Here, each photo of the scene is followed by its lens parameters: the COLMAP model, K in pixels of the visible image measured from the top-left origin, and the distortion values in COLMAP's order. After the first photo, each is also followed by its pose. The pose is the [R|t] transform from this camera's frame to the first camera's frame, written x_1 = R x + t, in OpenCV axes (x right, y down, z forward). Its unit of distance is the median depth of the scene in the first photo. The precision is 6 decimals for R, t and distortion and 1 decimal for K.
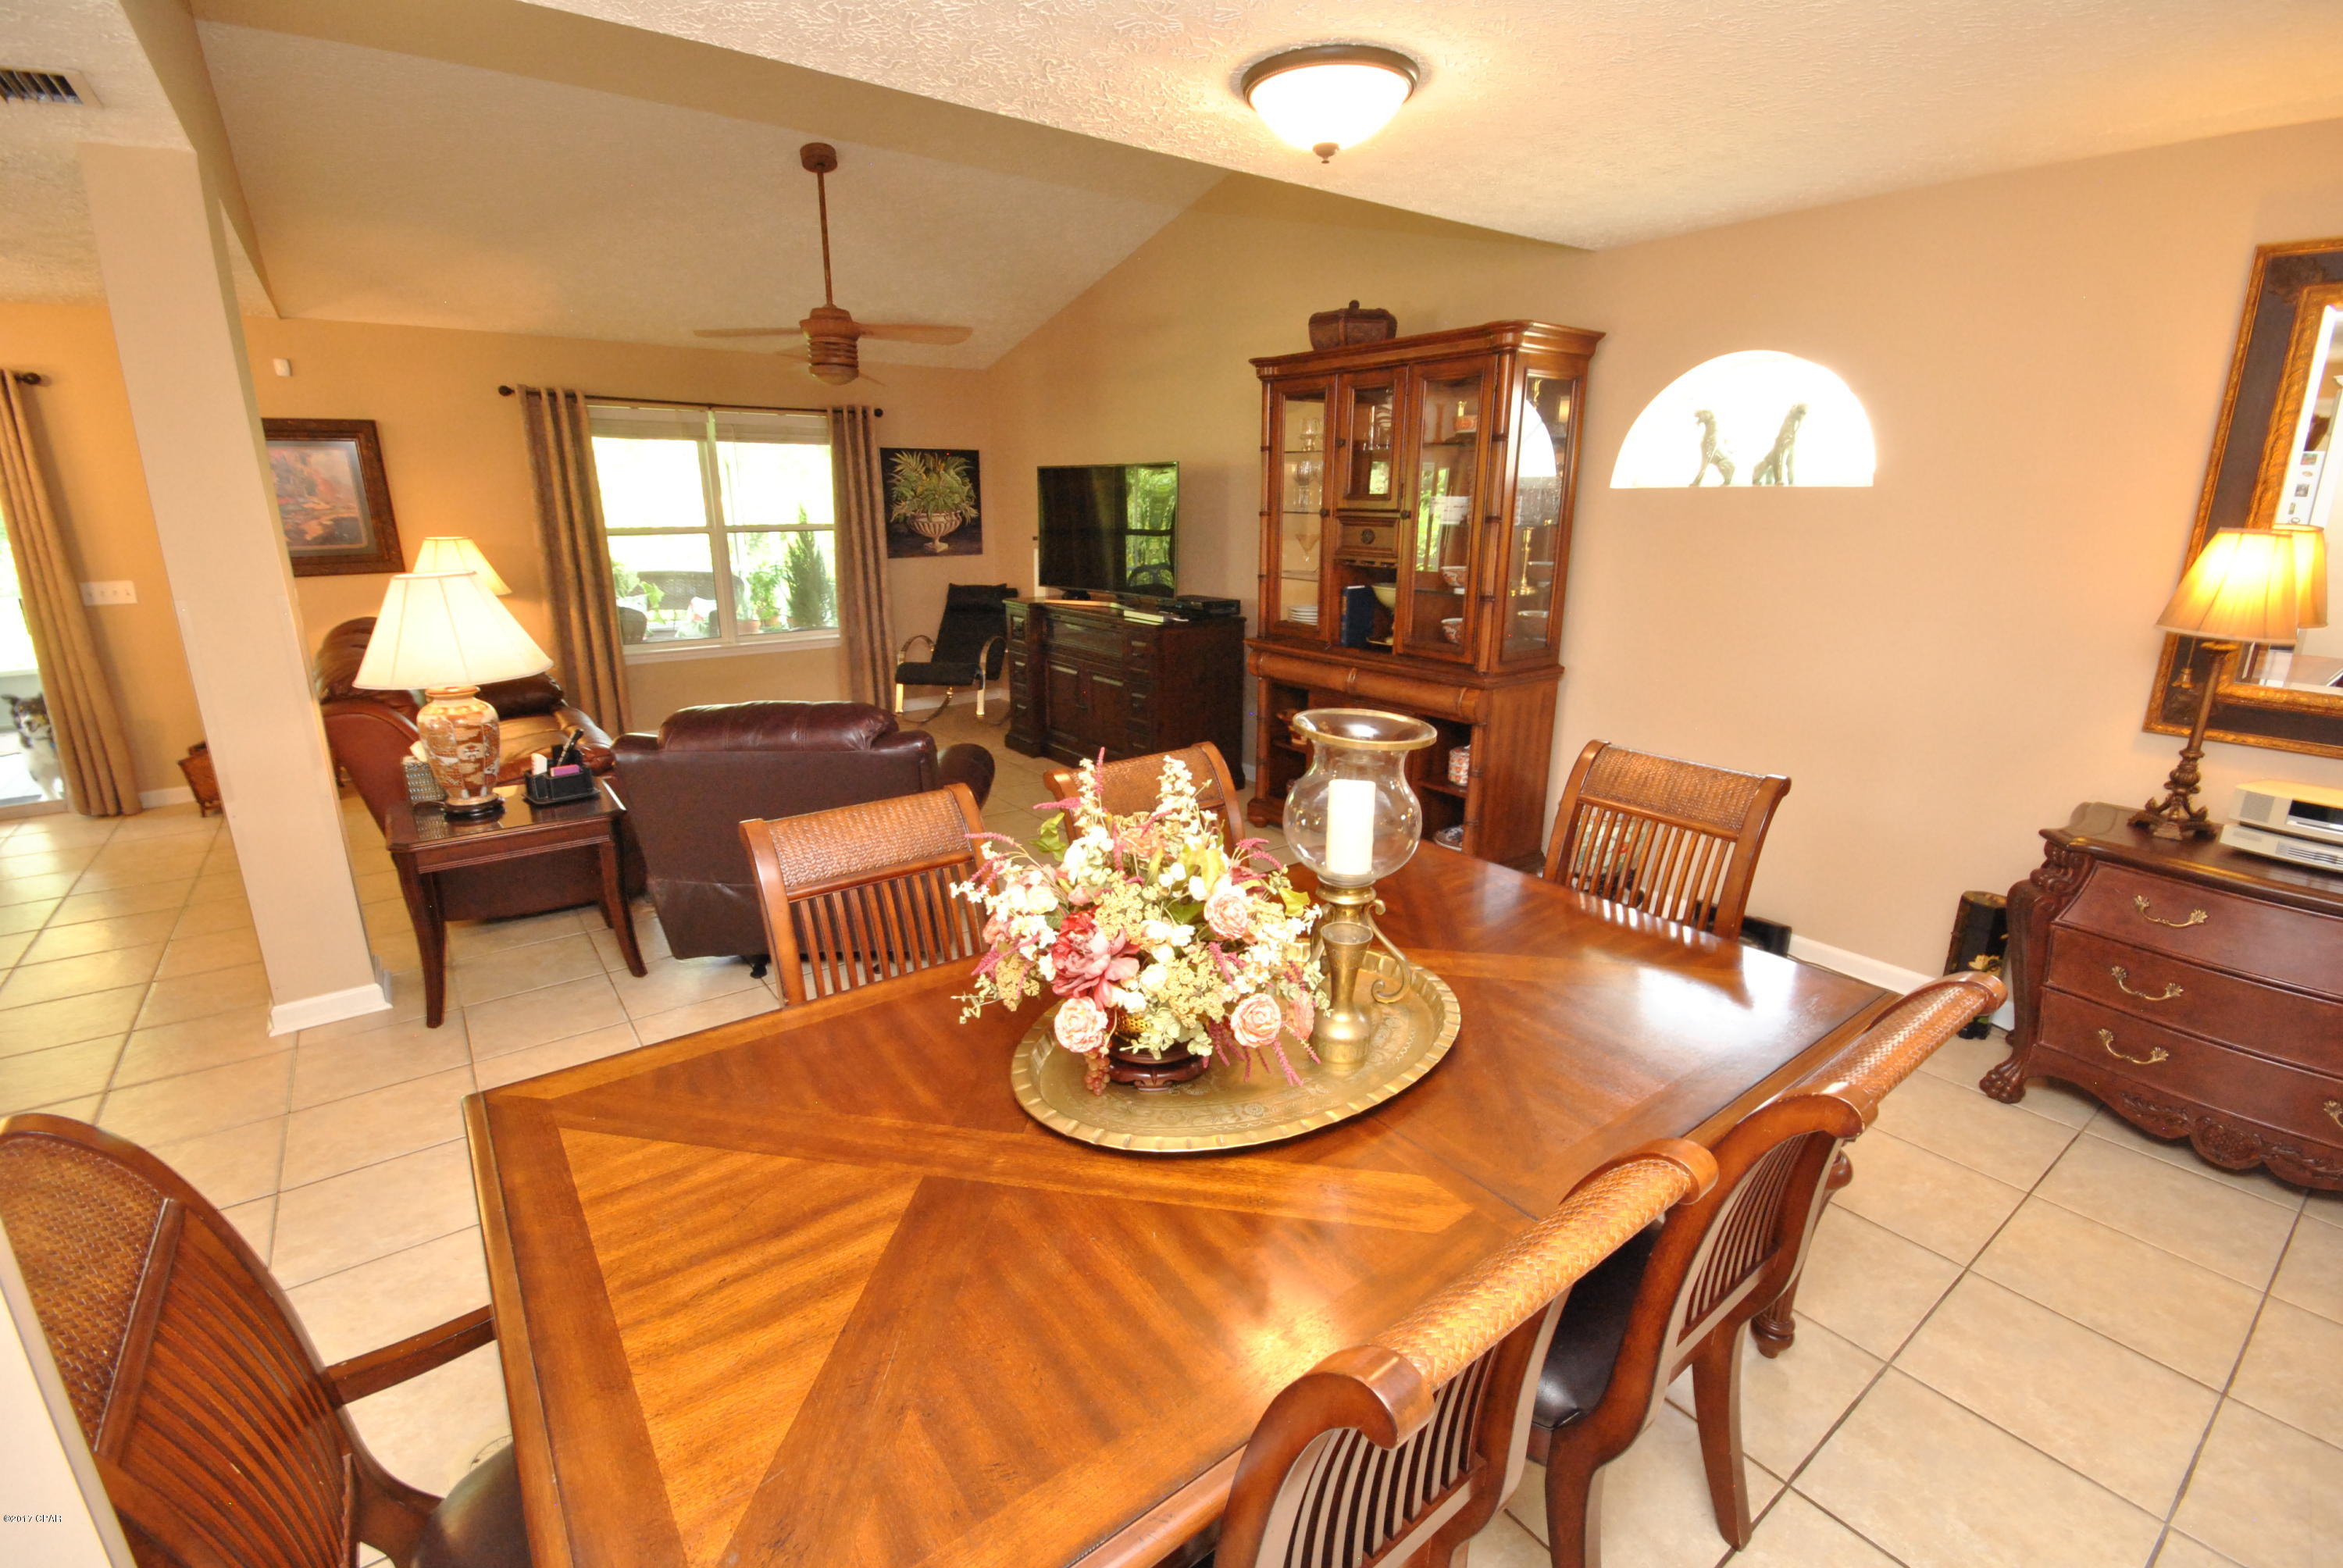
lens RADIAL K [[1039.2, 0, 1173.3], [0, 1039.2, 781.4], [0, 0, 1]] dist [-0.001247, -0.003087]
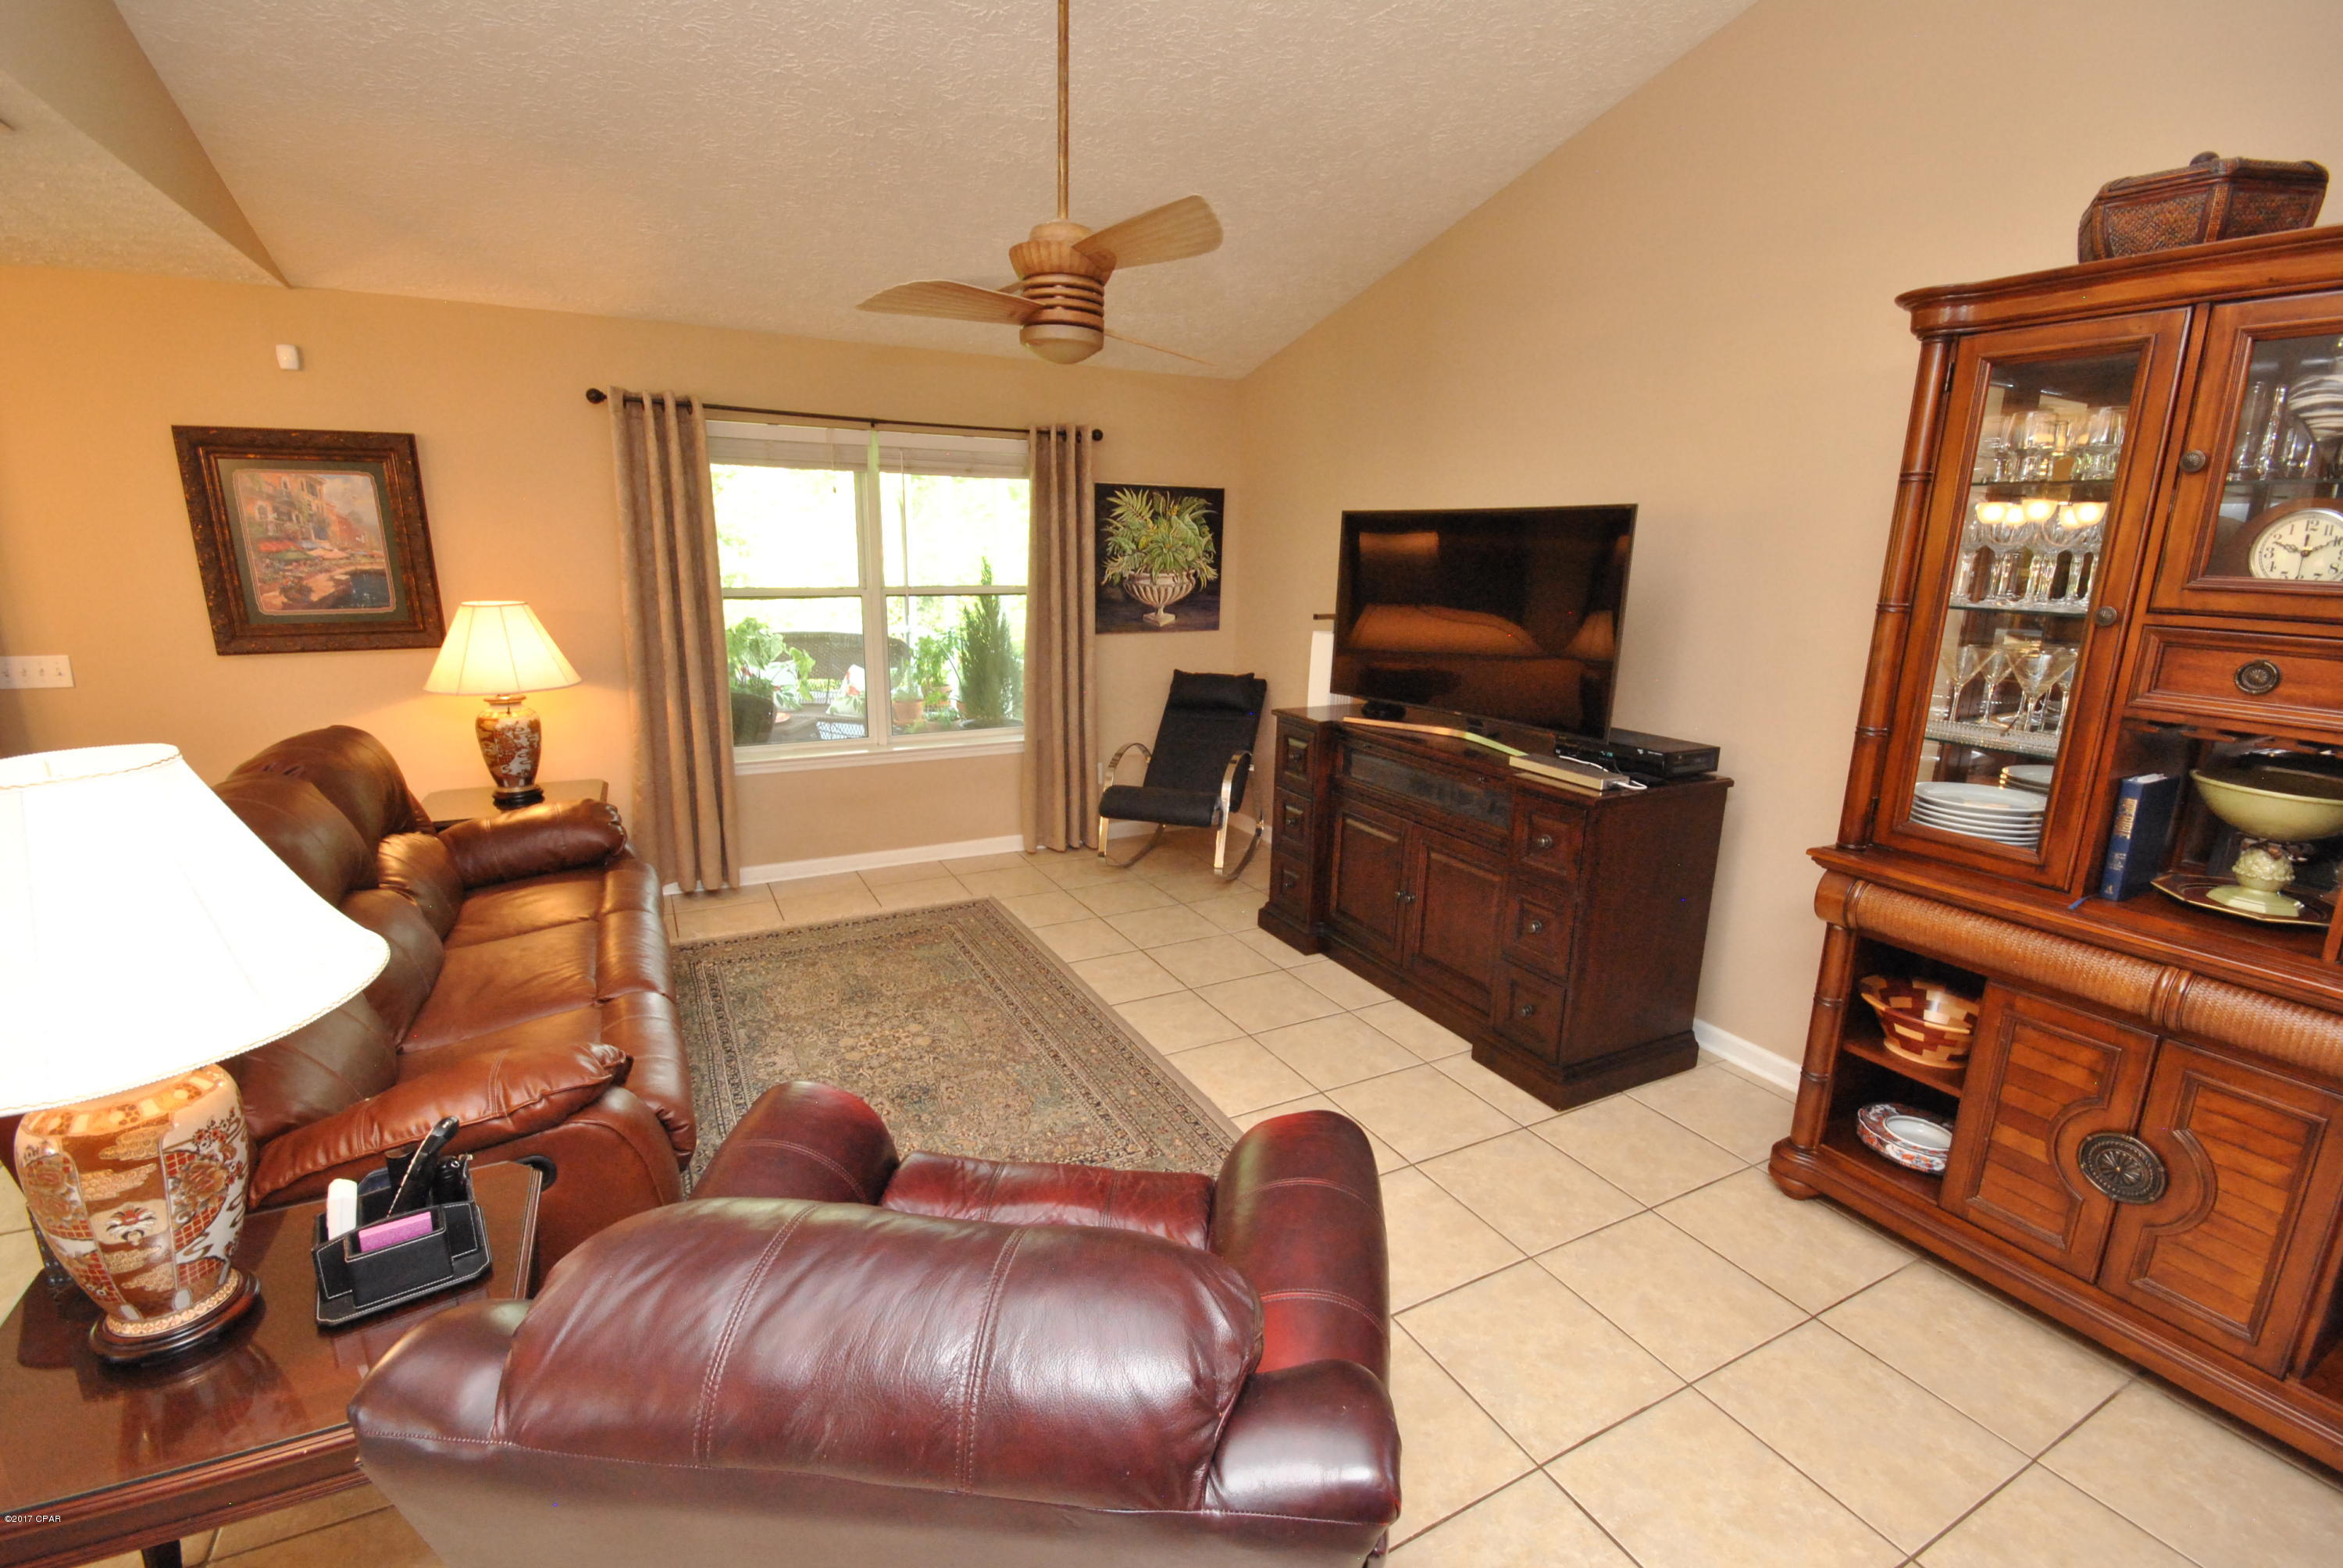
lens RADIAL K [[1039.2, 0, 1165.3], [0, 1039.2, 779.0], [0, 0, 1]] dist [-0.001247, -0.003087]
pose [[0.986914, 0.050521, -0.153128, -0.118021], [-0.057442, 0.997502, -0.041111, -0.093043], [0.150668, 0.049369, 0.987351, 0.316850]]
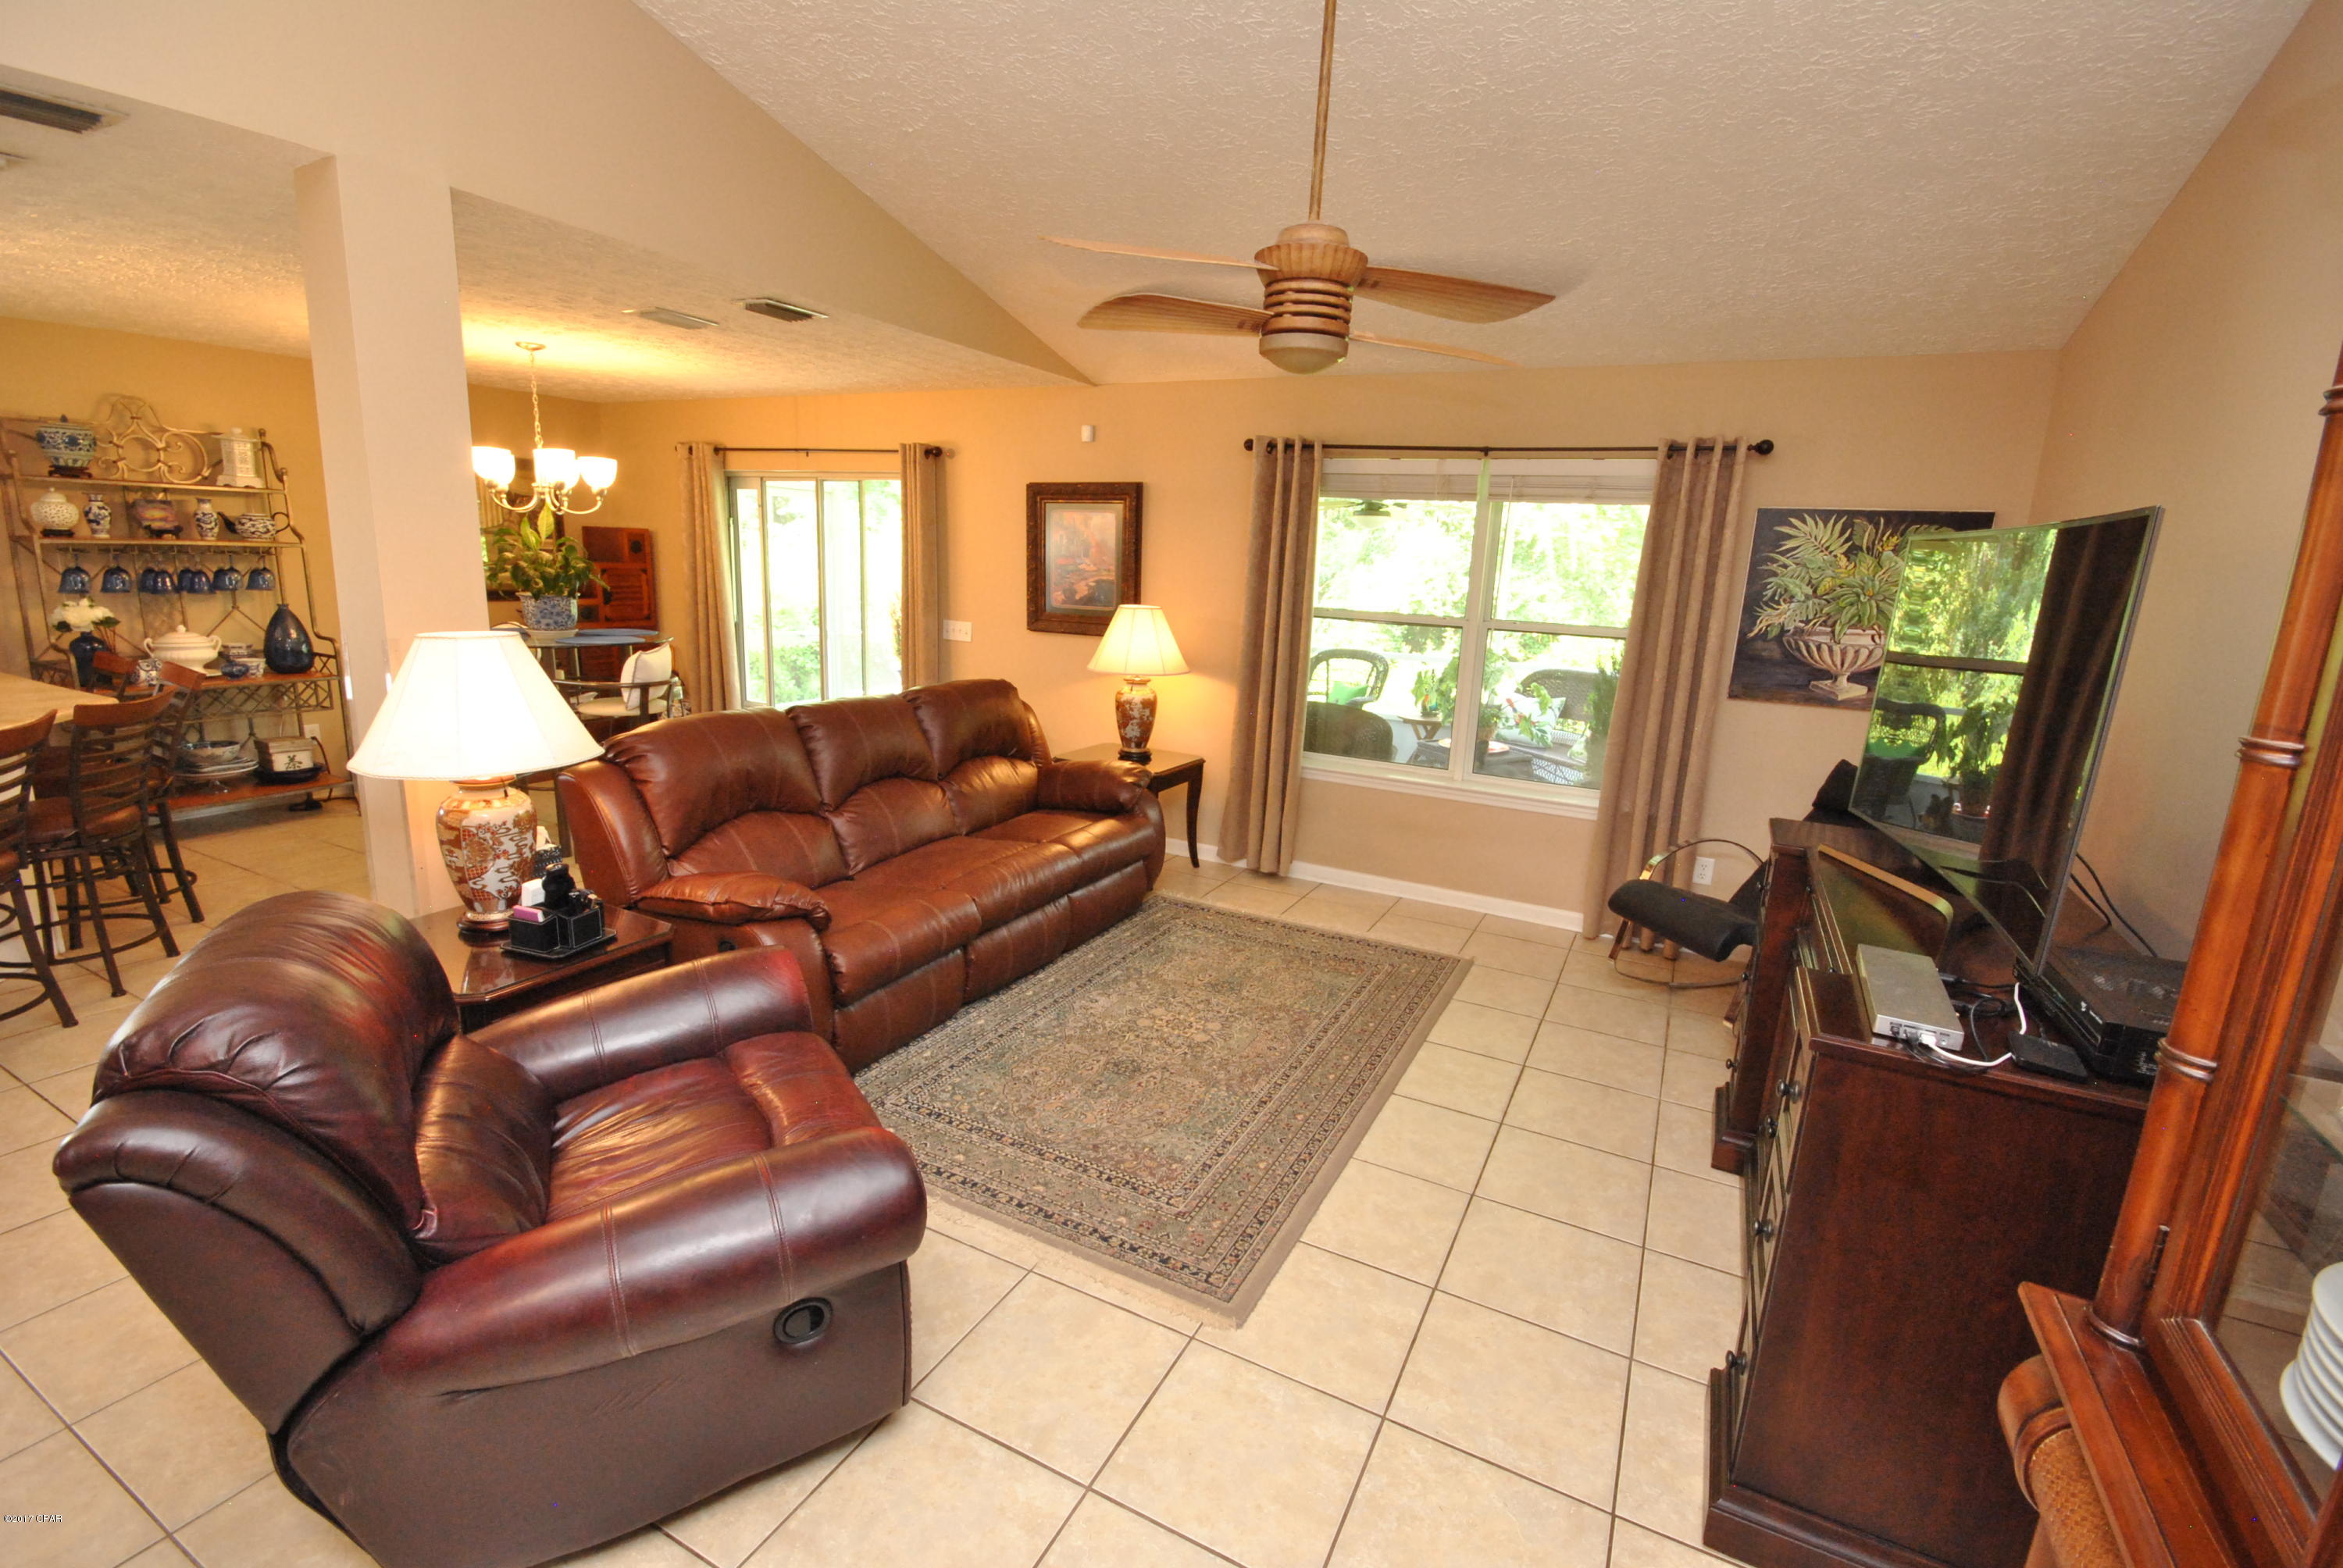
lens RADIAL K [[1039.2, 0, 1174.9], [0, 1039.2, 777.5], [0, 0, 1]] dist [-0.001247, -0.003087]
pose [[0.428218, 0.210424, -0.878835, 0.118334], [-0.282221, 0.955010, 0.091149, -0.148828], [0.858476, 0.208994, 0.468338, 0.512380]]
